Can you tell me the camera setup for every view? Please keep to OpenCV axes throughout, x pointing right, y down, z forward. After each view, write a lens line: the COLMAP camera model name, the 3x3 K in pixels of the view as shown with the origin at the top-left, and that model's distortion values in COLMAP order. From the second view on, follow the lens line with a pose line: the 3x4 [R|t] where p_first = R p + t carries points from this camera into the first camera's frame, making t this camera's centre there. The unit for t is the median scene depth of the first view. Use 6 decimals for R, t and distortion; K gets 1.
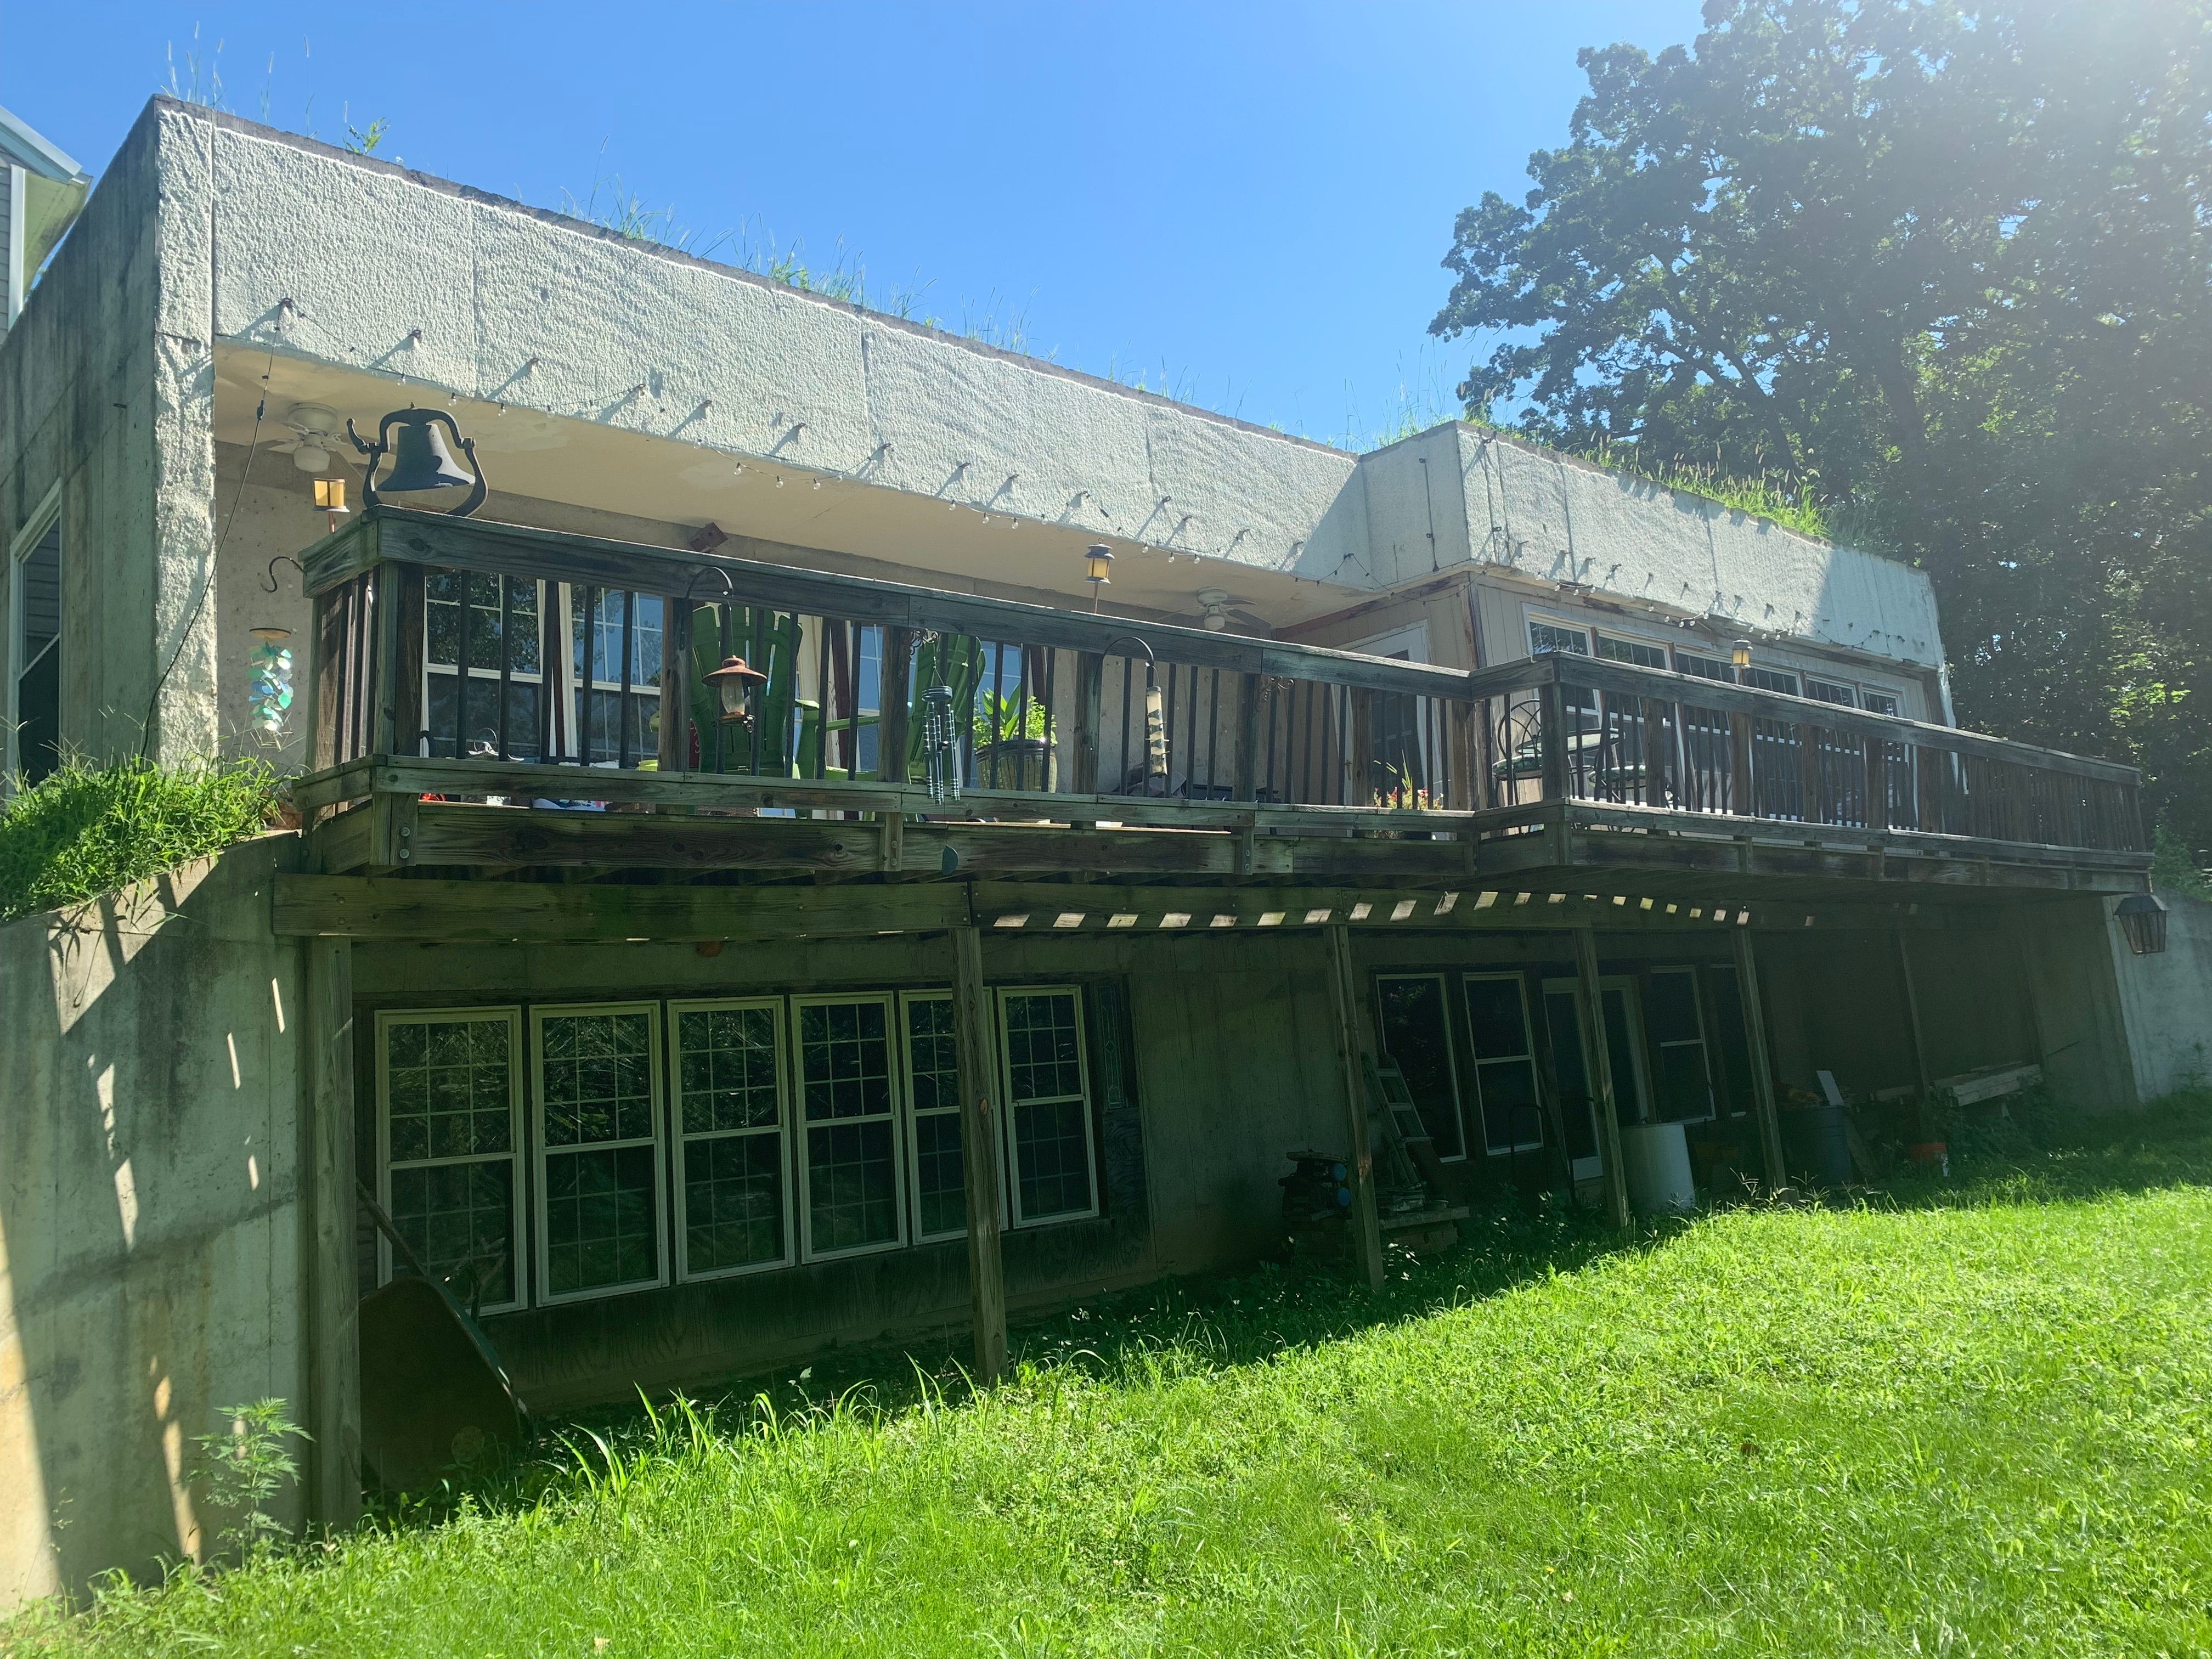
lens RADIAL K [[1695.5, 0, 1107.5], [0, 1695.5, 815.8], [0, 0, 1]] dist [0.155010, -0.365751]
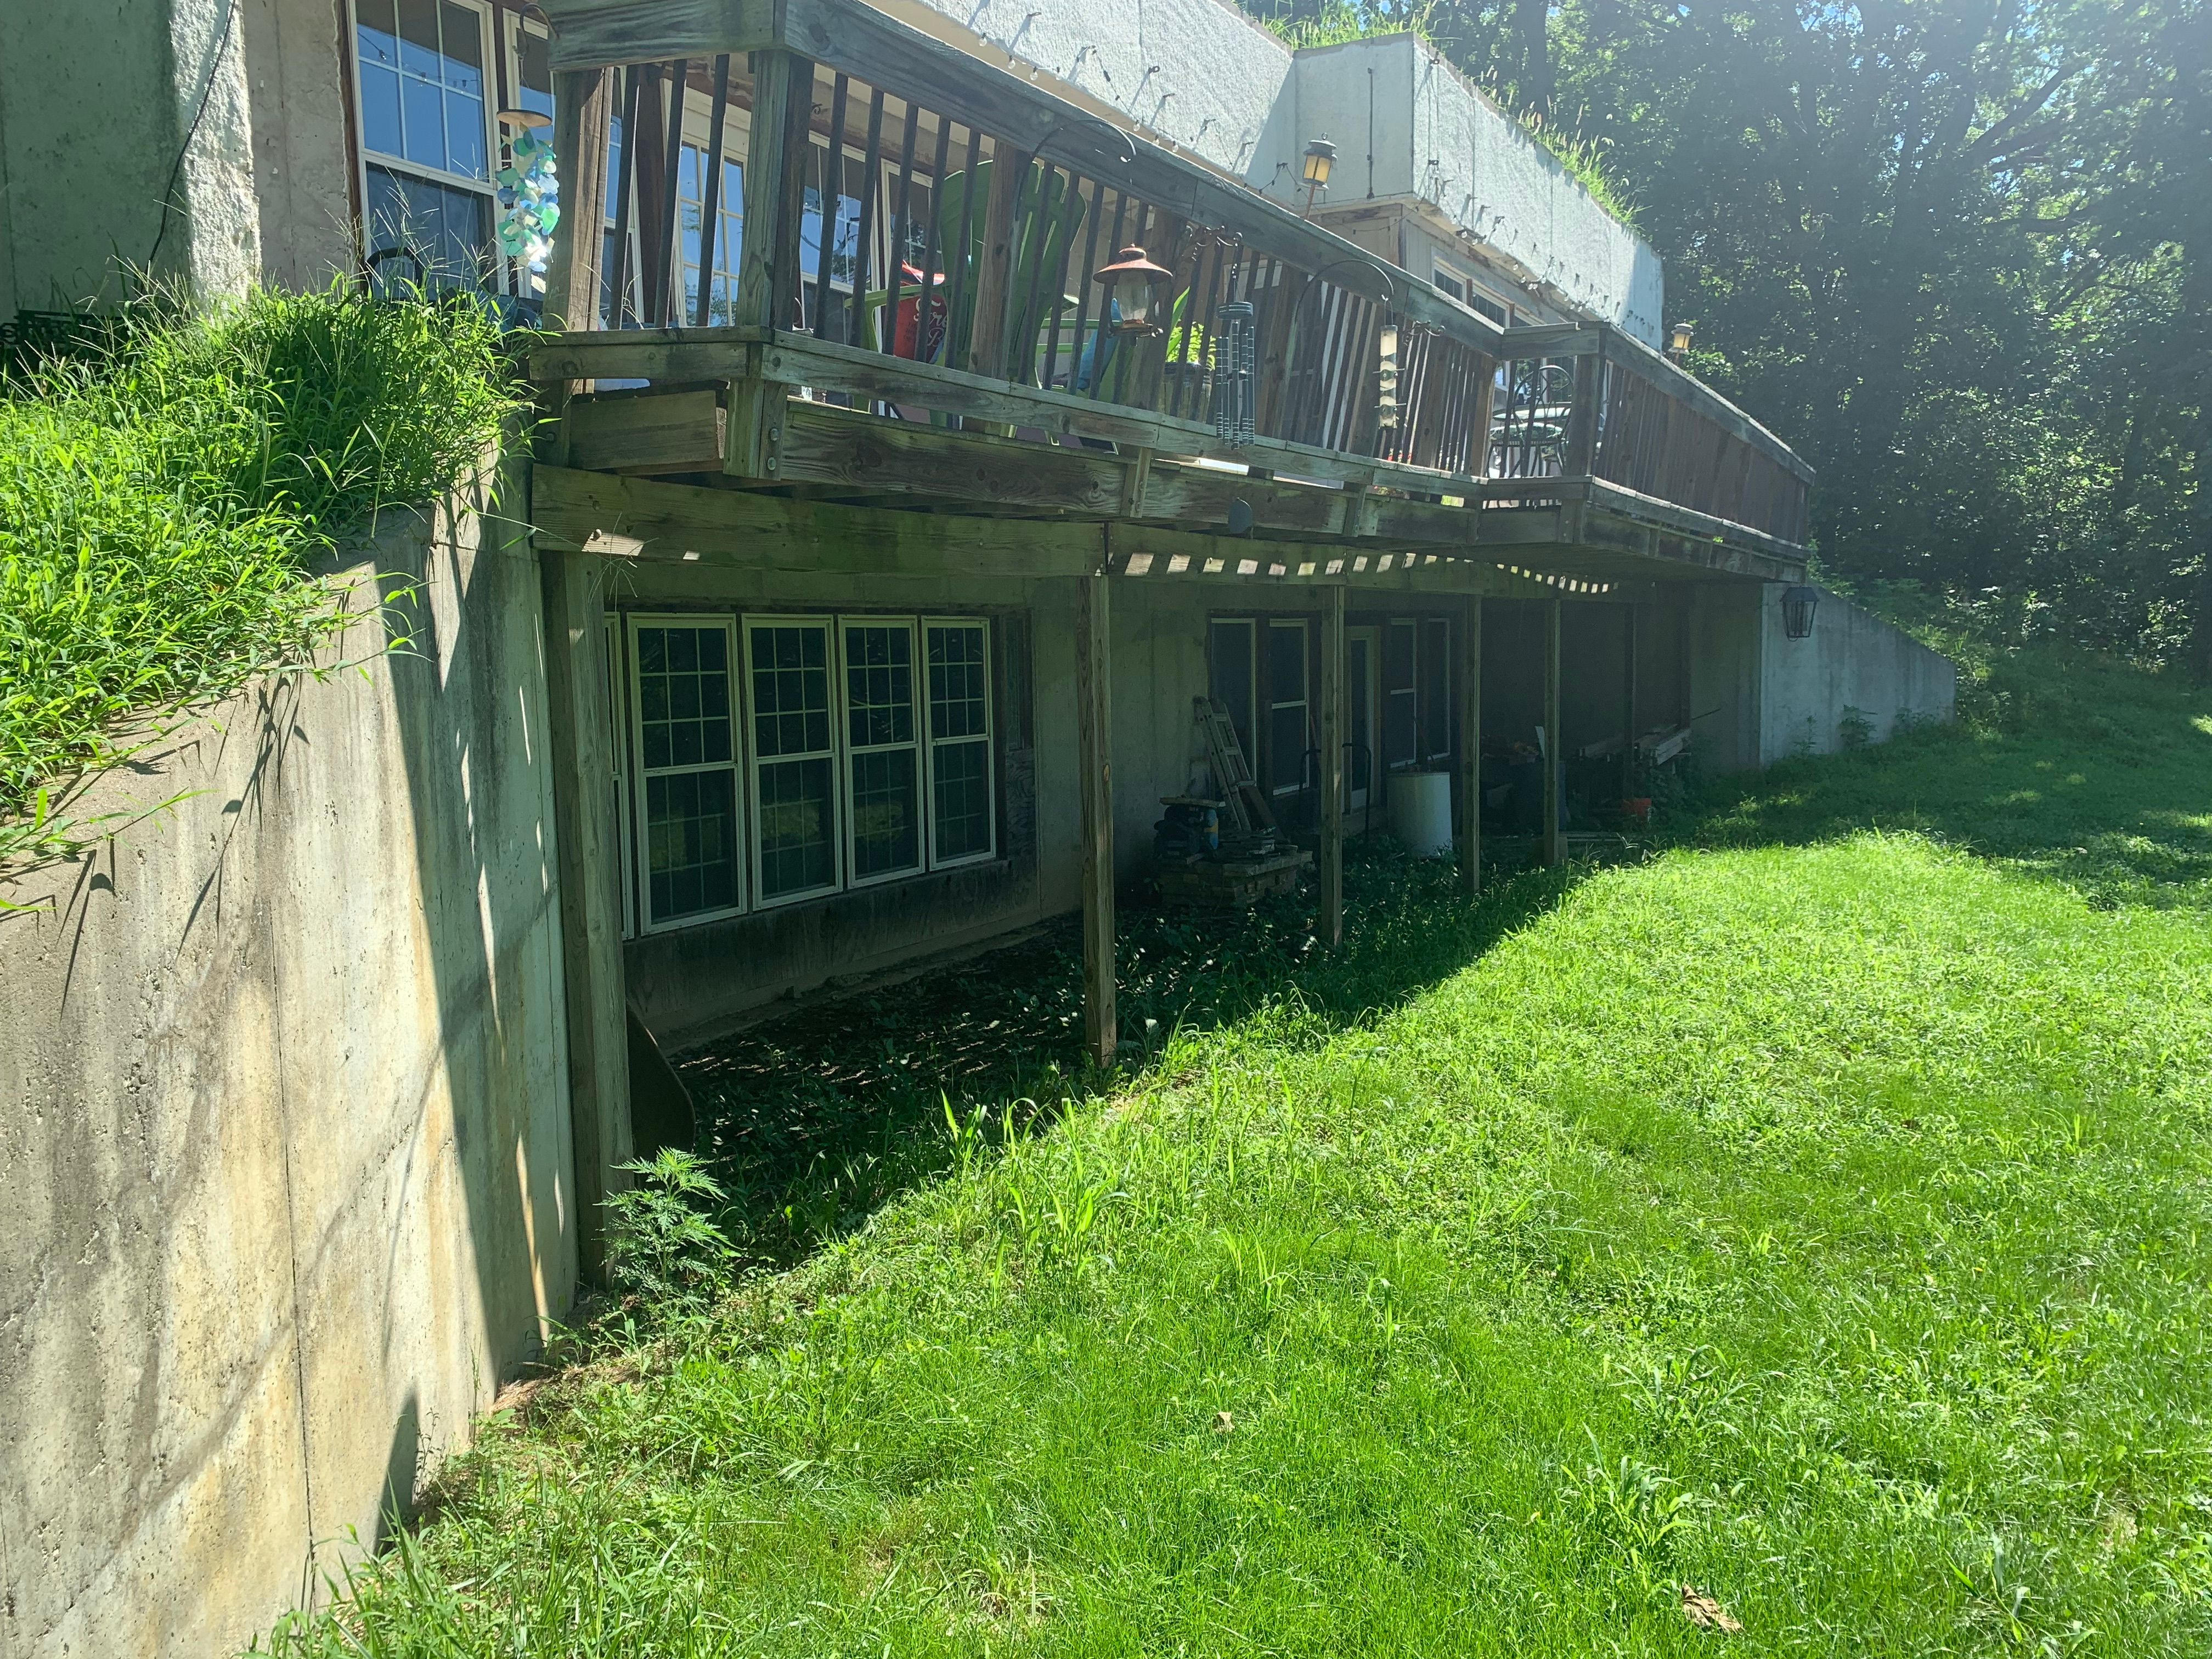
lens RADIAL K [[1683.5, 0, 1100.9], [0, 1683.5, 815.8], [0, 0, 1]] dist [0.075795, -0.091012]
pose [[0.941855, 0.029083, 0.334758, -0.303091], [-0.108135, 0.969485, 0.220015, -0.004724], [-0.318144, -0.243421, 0.916259, 0.131087]]
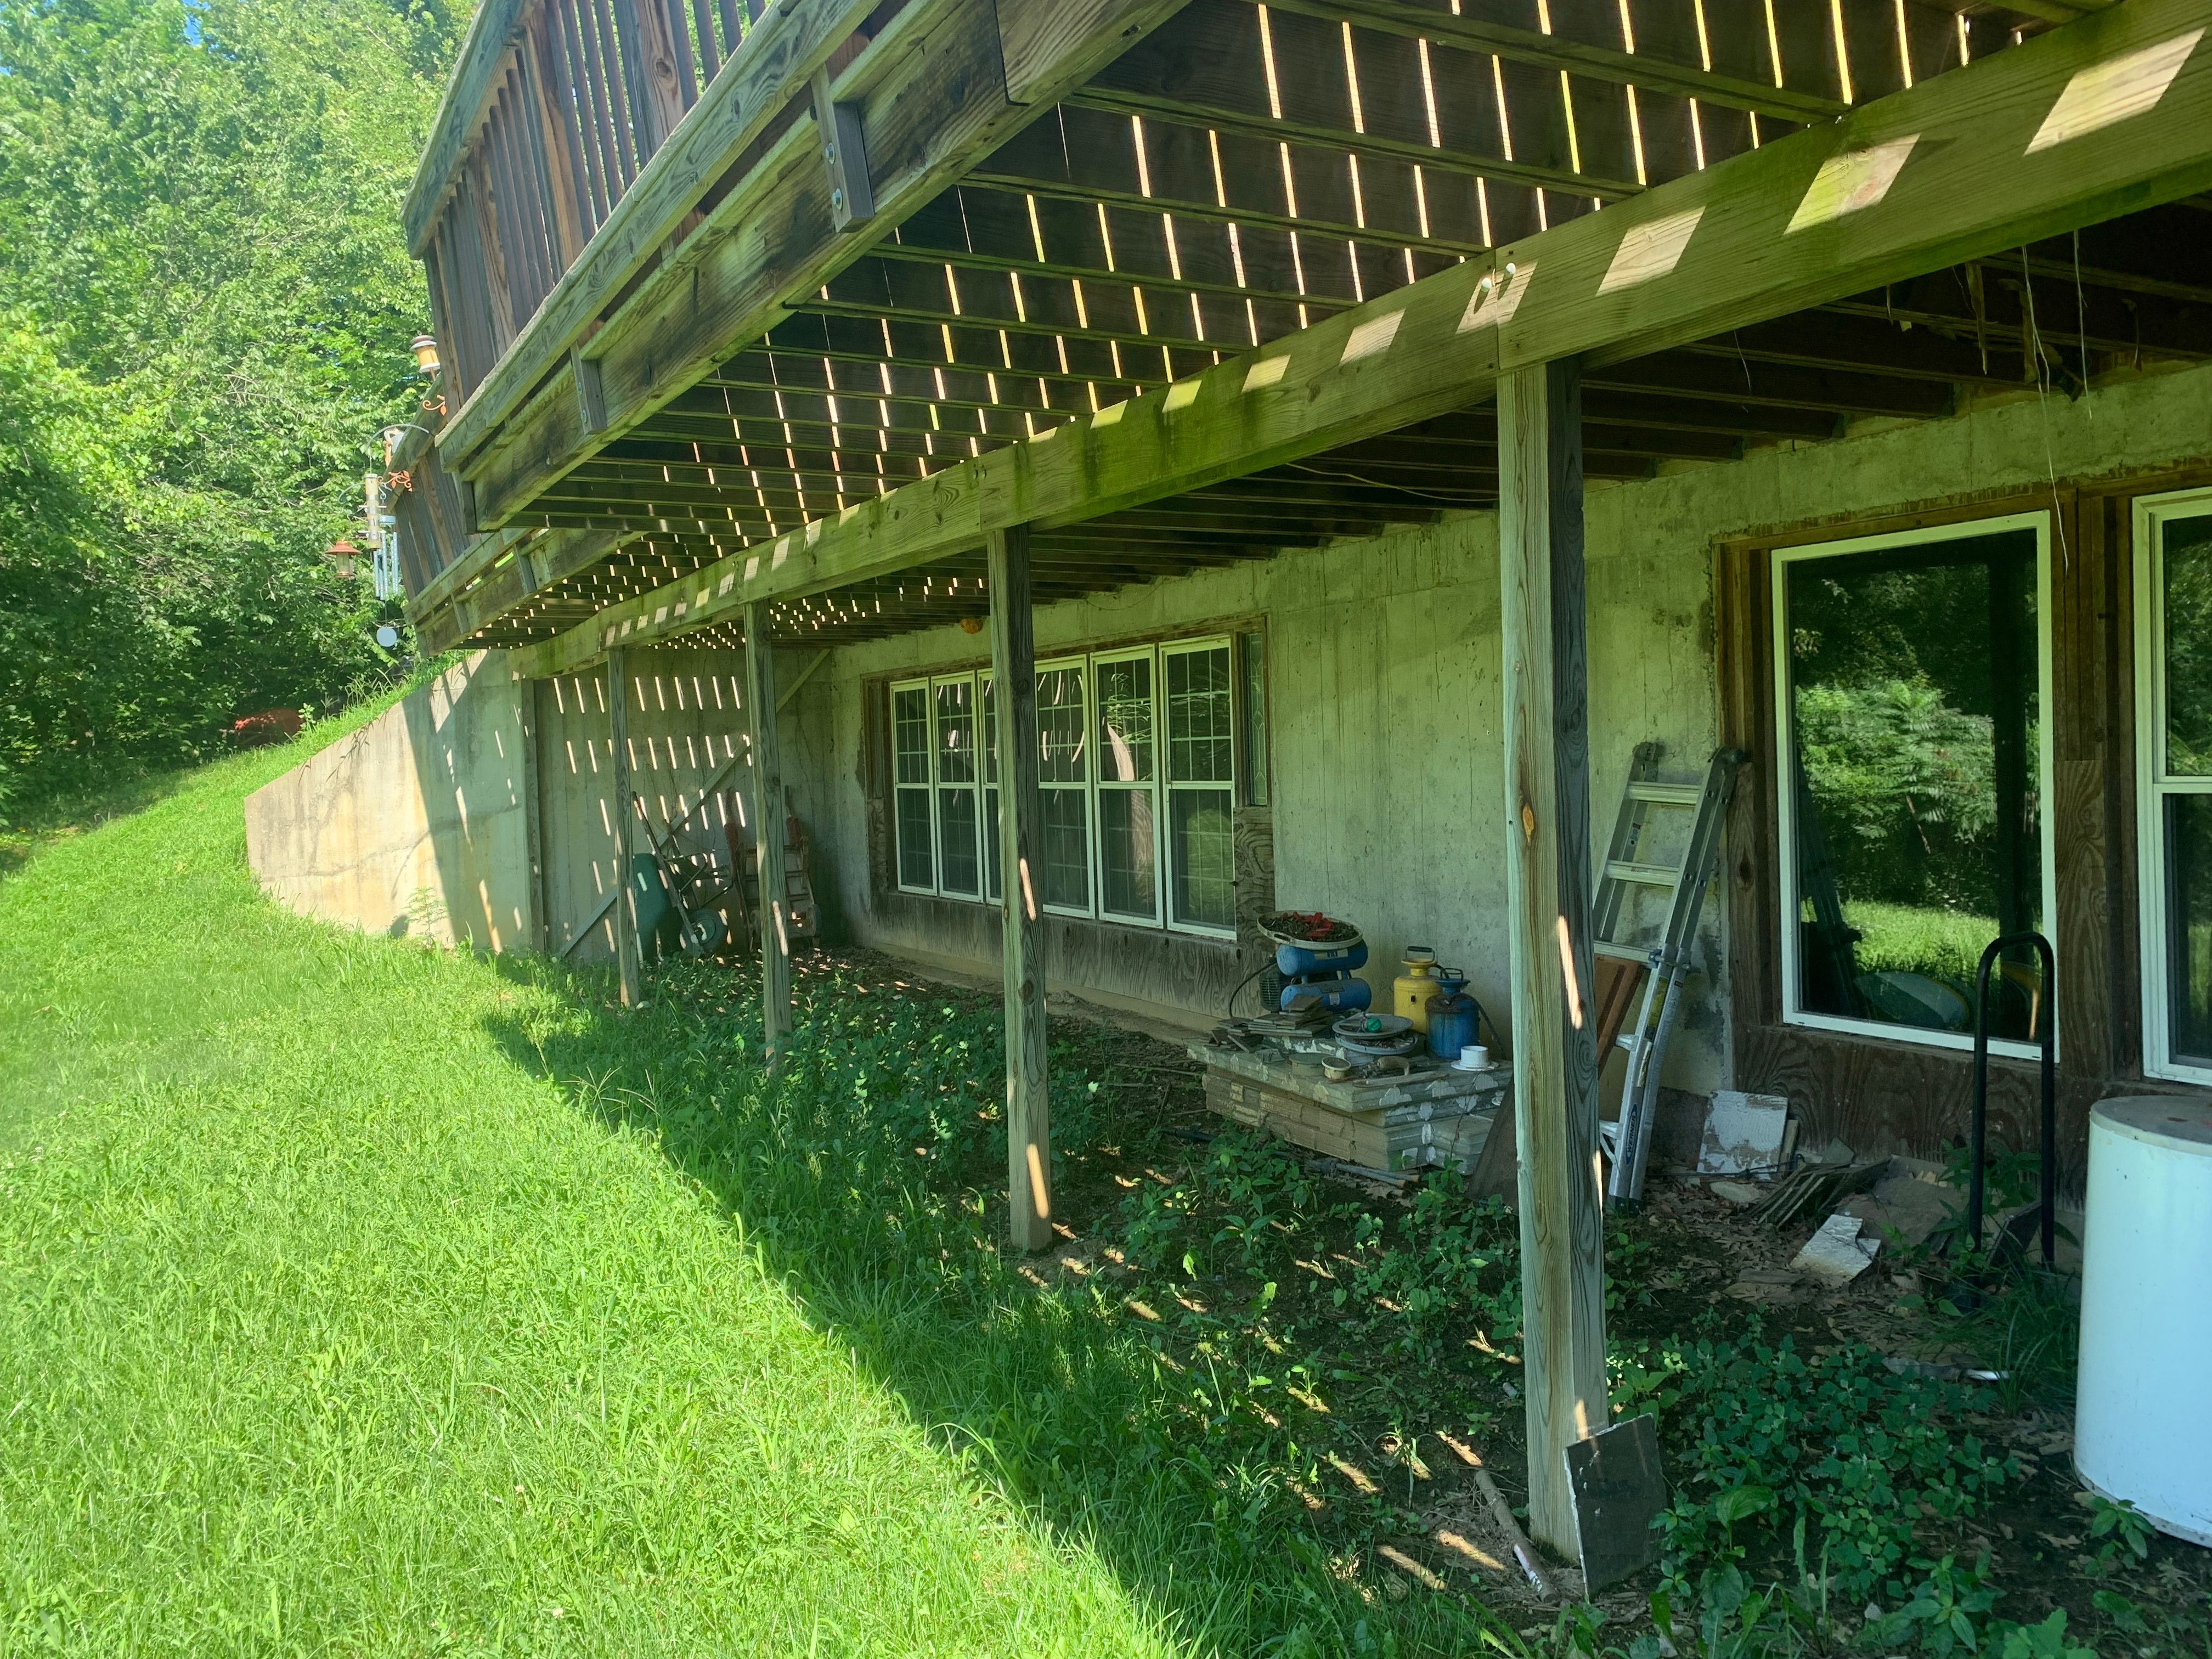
lens RADIAL K [[1683.5, 0, 1100.9], [0, 1683.5, 815.8], [0, 0, 1]] dist [0.075795, -0.091012]
pose [[-0.228357, 0.142188, -0.963138, 0.838456], [0.215335, 0.972153, 0.092464, 0.116380], [0.949465, -0.186282, -0.252616, 1.325910]]
